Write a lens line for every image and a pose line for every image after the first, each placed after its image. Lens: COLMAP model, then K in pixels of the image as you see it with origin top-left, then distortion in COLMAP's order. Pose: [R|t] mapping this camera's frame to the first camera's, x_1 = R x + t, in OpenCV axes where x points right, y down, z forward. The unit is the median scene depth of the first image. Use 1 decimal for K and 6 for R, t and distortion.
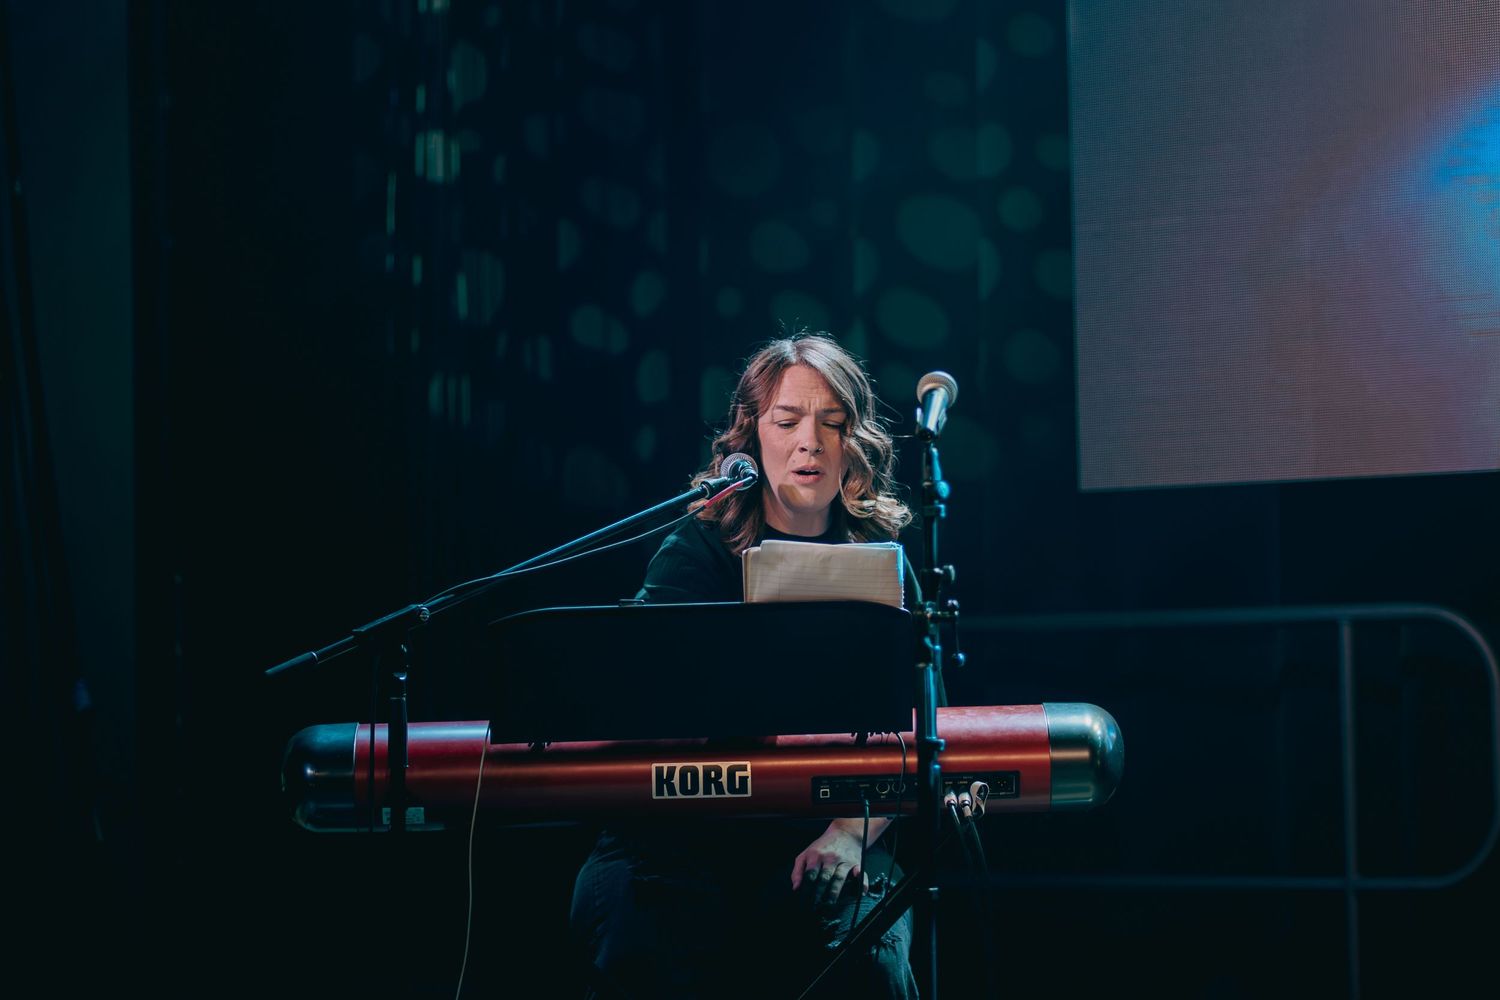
lens RADIAL K [[5402.2, 0, 748.8], [0, 5402.2, 501.6], [0, 0, 1]] dist [0.047270, 0.000000]
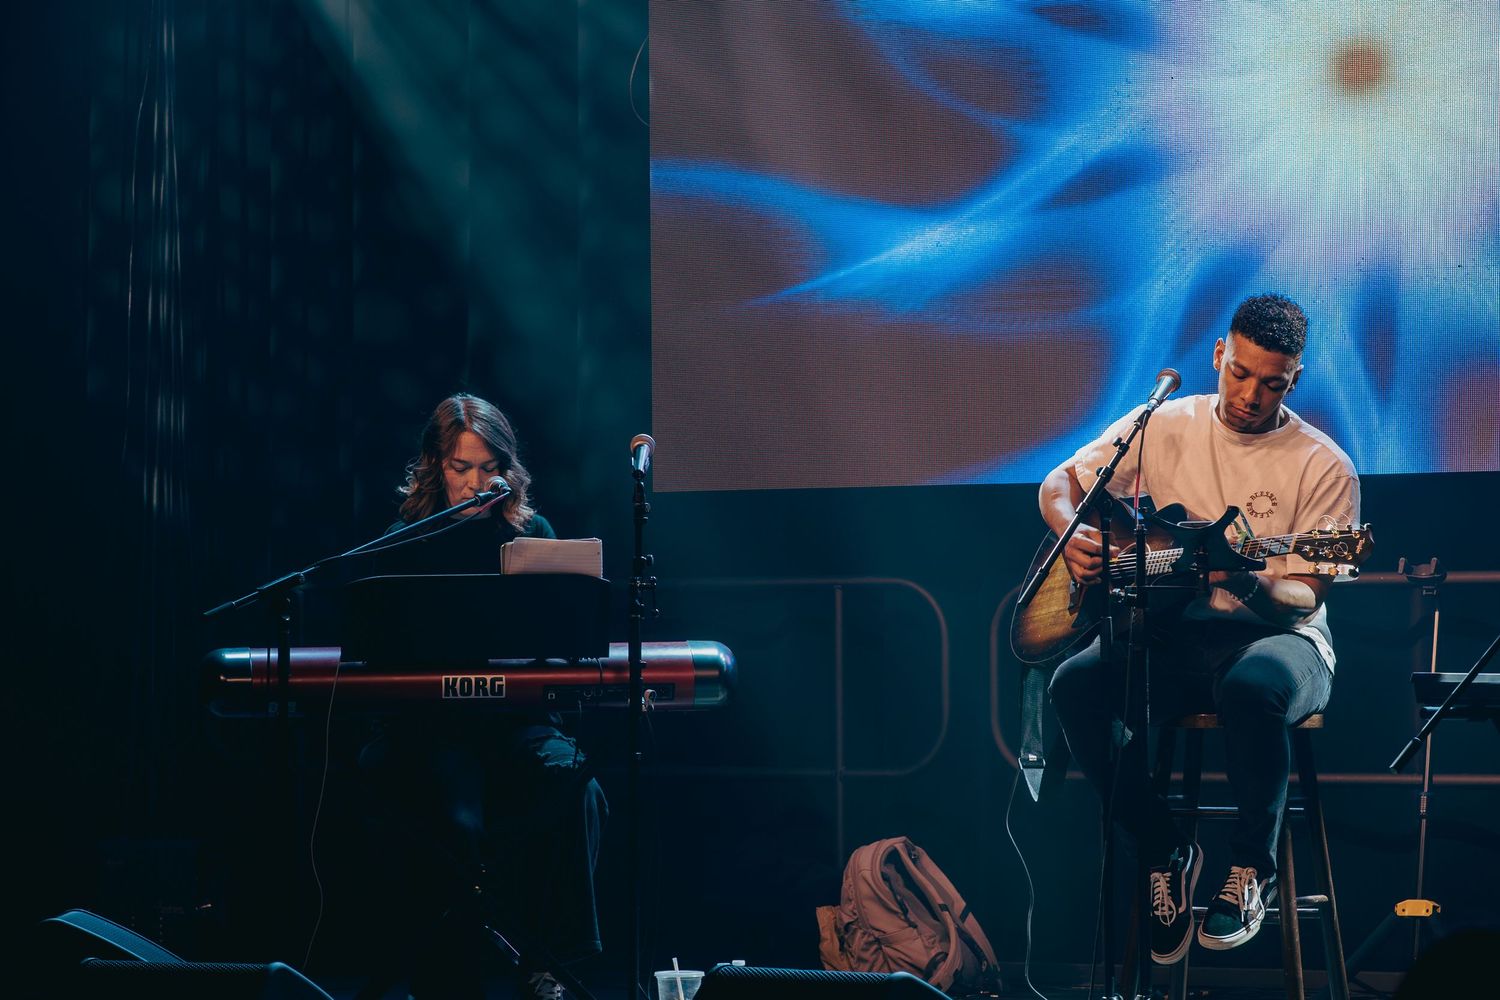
lens RADIAL K [[5402.2, 0, 750.5], [0, 5402.2, 499.3], [0, 0, 1]] dist [0.047270, 0.000000]
pose [[0.992194, 0.016447, 0.123617, -0.123858], [-0.017641, 0.999808, 0.008570, -0.017693], [-0.123453, -0.010684, 0.992293, -0.566278]]
